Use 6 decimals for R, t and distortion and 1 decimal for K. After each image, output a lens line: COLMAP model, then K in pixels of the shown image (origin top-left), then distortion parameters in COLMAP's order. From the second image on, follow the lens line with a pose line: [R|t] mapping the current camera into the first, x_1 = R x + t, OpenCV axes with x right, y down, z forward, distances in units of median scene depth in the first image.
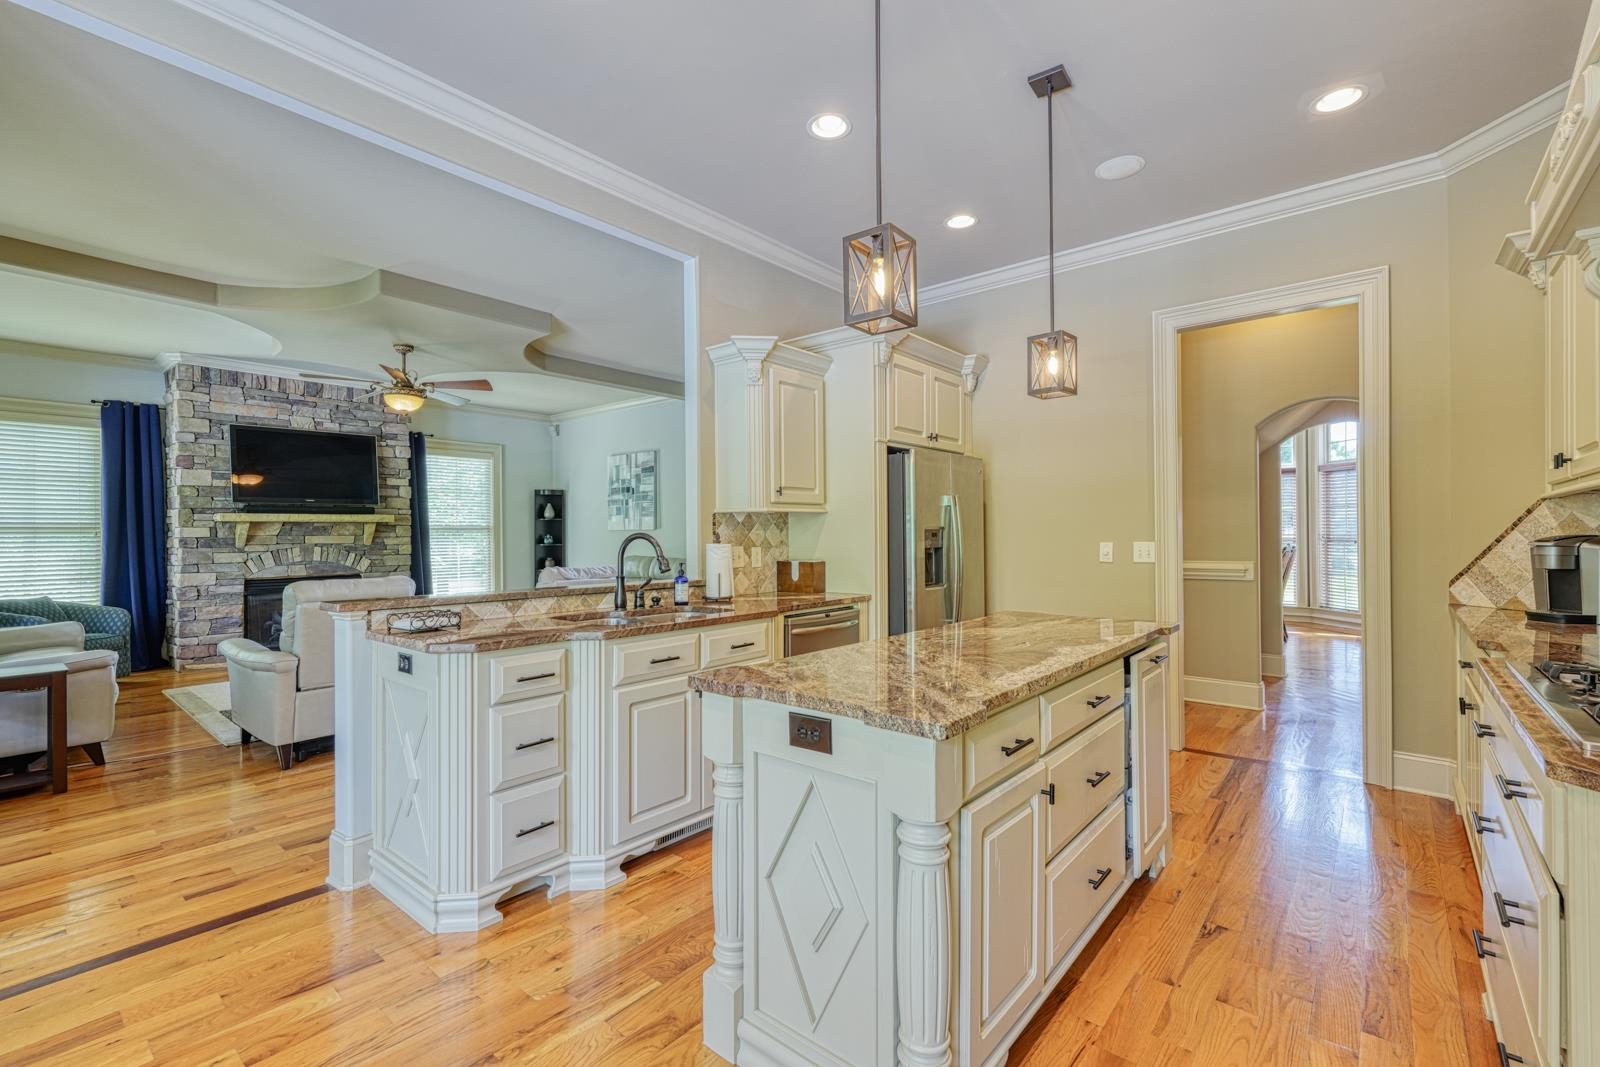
lens RADIAL K [[707.0, 0, 802.1], [0, 707.0, 530.6], [0, 0, 1]] dist [0.002237, 0.000474]
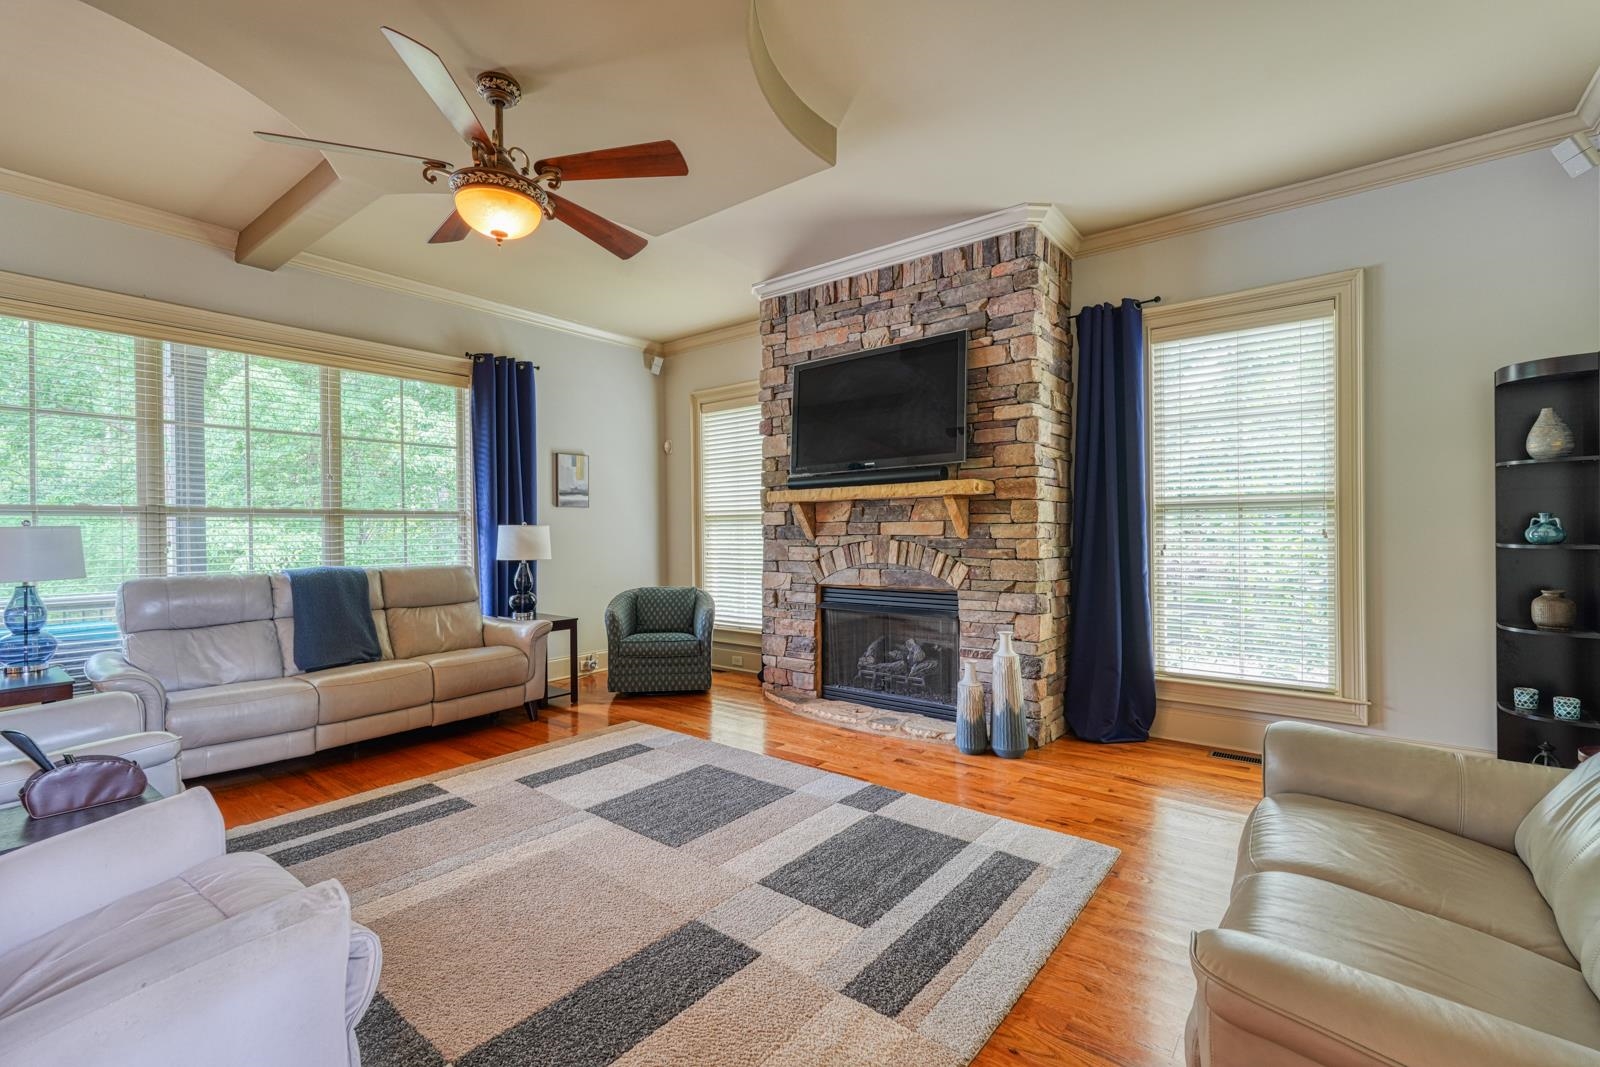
lens RADIAL K [[707.0, 0, 794.2], [0, 707.0, 530.0], [0, 0, 1]] dist [0.002237, 0.000474]
pose [[0.022907, 0.004823, -0.999726, -0.087513], [0.011042, 0.999926, 0.005077, 0.009965], [0.999677, -0.011155, 0.022852, 0.877299]]
